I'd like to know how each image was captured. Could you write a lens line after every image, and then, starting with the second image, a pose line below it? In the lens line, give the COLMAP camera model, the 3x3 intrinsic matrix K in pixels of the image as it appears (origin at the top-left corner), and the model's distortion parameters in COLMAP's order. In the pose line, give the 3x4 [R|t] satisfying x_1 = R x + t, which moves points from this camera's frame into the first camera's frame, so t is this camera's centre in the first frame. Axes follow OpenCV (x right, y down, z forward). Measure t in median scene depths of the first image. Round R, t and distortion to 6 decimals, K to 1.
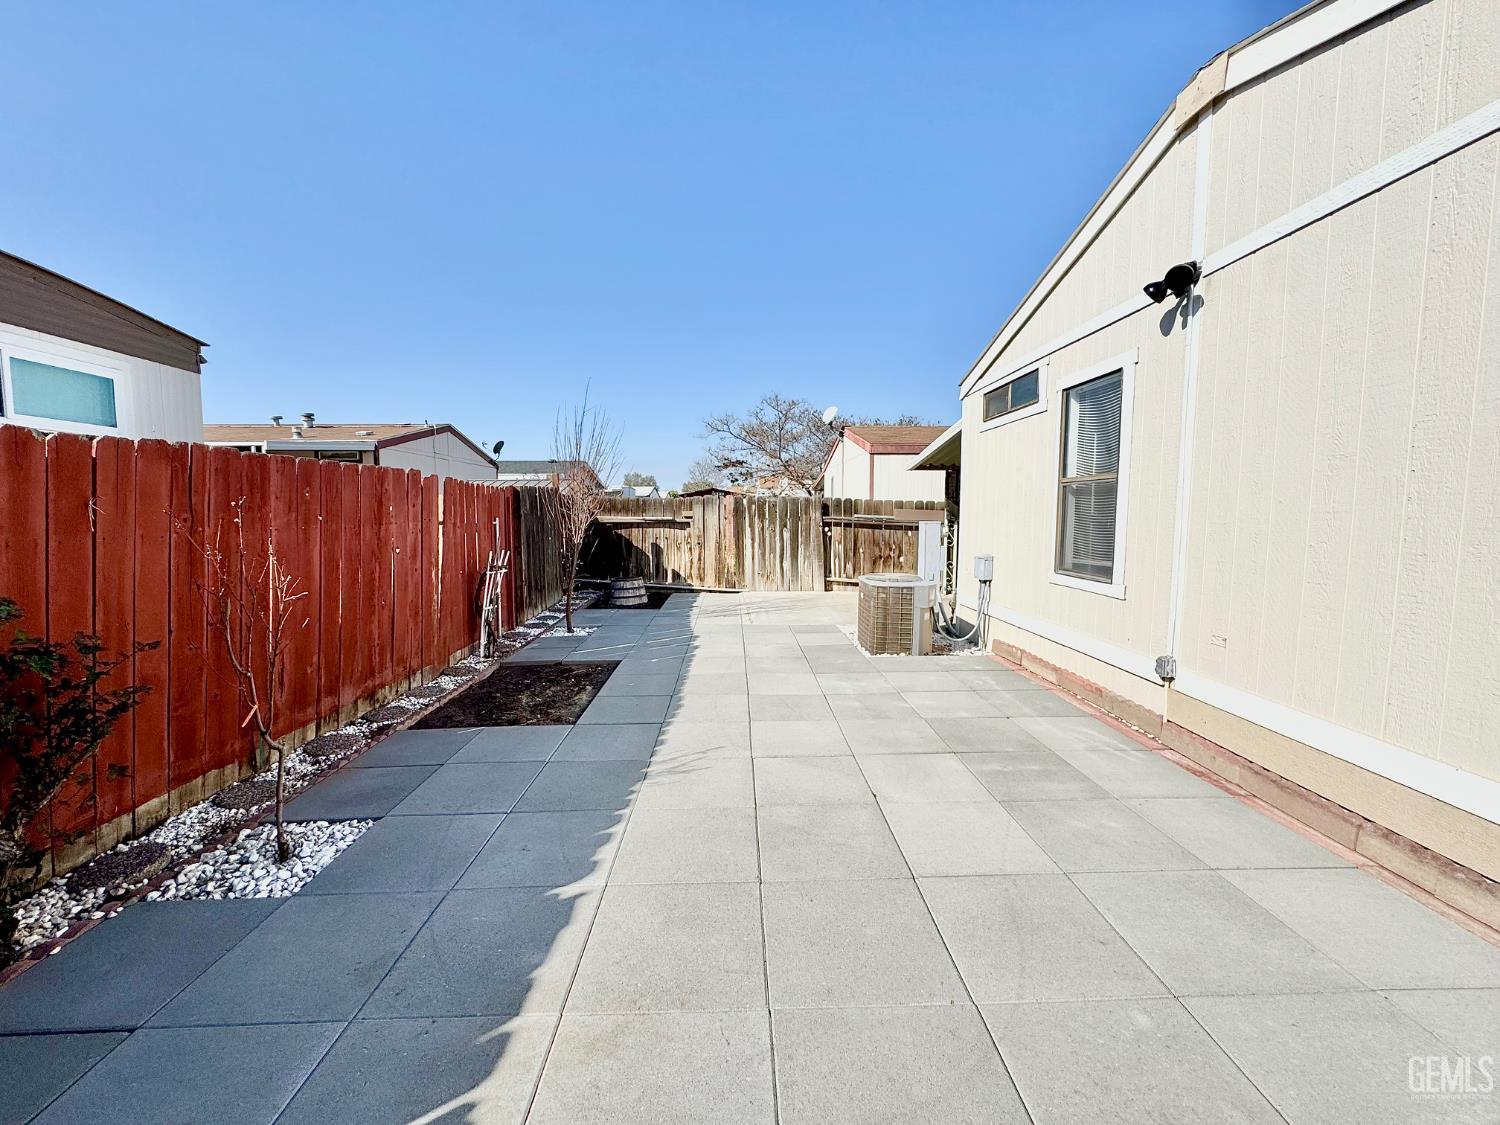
lens RADIAL K [[599.9, 0, 748.7], [0, 599.9, 560.4], [0, 0, 1]] dist [-0.005195, 0.000278]
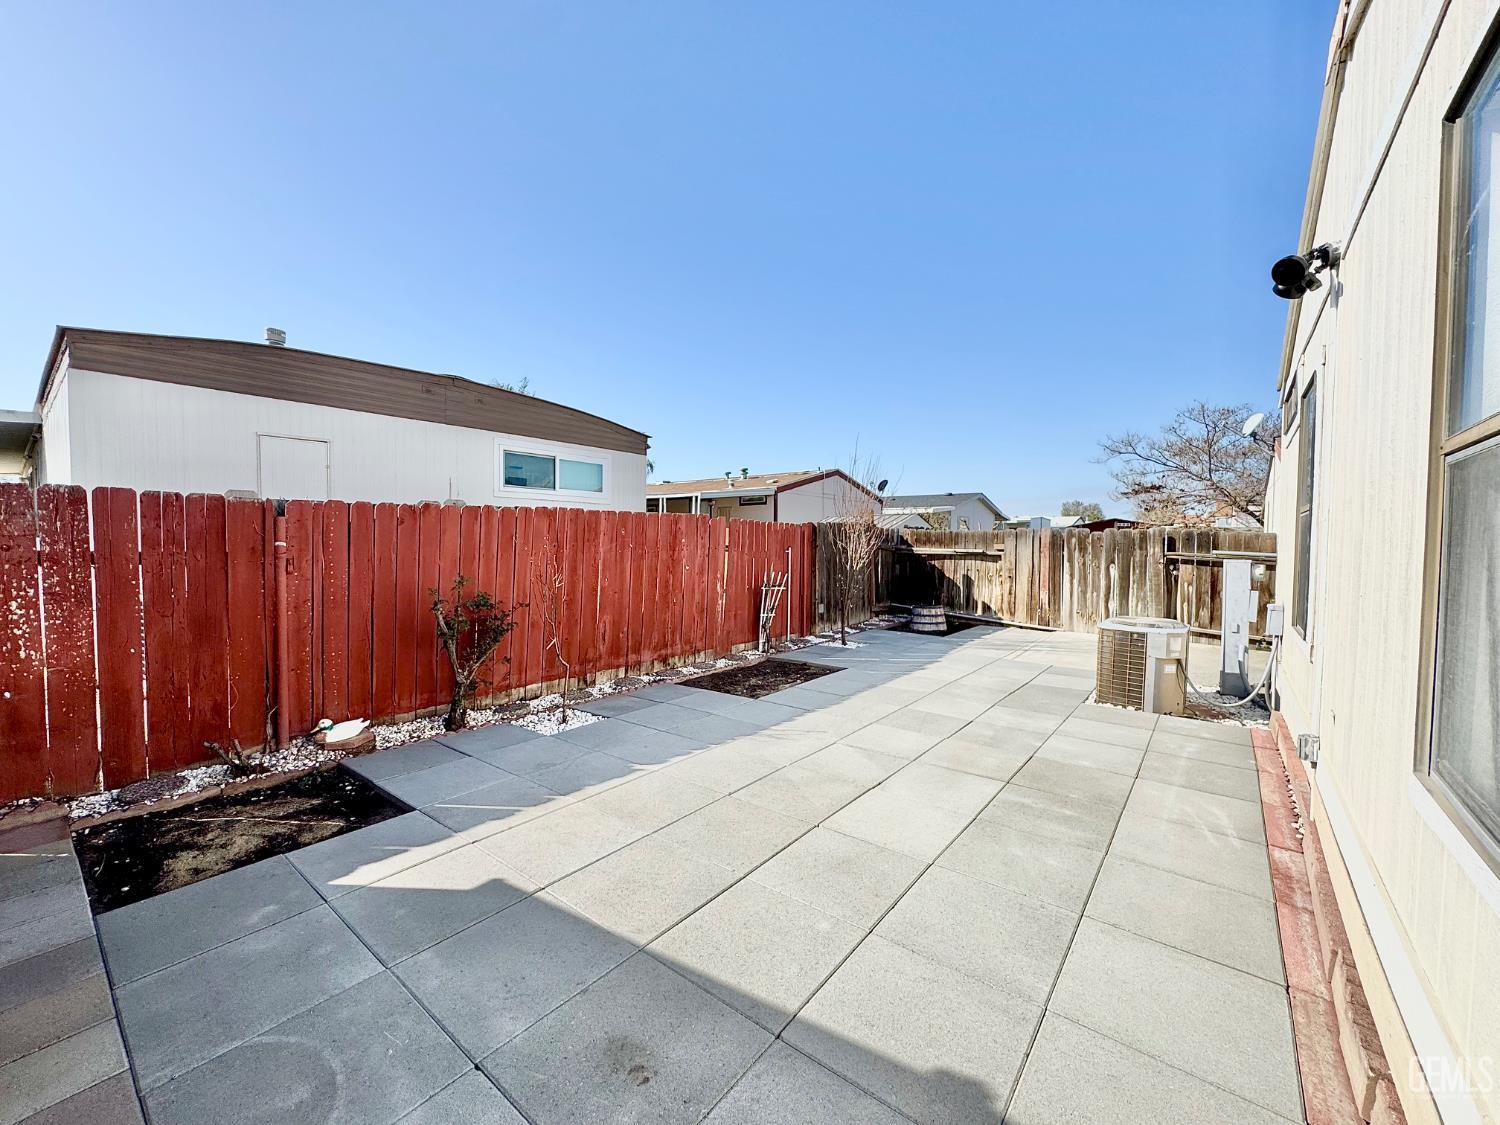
lens RADIAL K [[599.9, 0, 748.7], [0, 599.9, 560.4], [0, 0, 1]] dist [-0.005195, 0.000278]
pose [[0.768837, 0.028551, -0.638807, 0.242661], [-0.061511, 0.997672, -0.029441, -0.000120], [0.636479, 0.061929, 0.768803, -0.034727]]
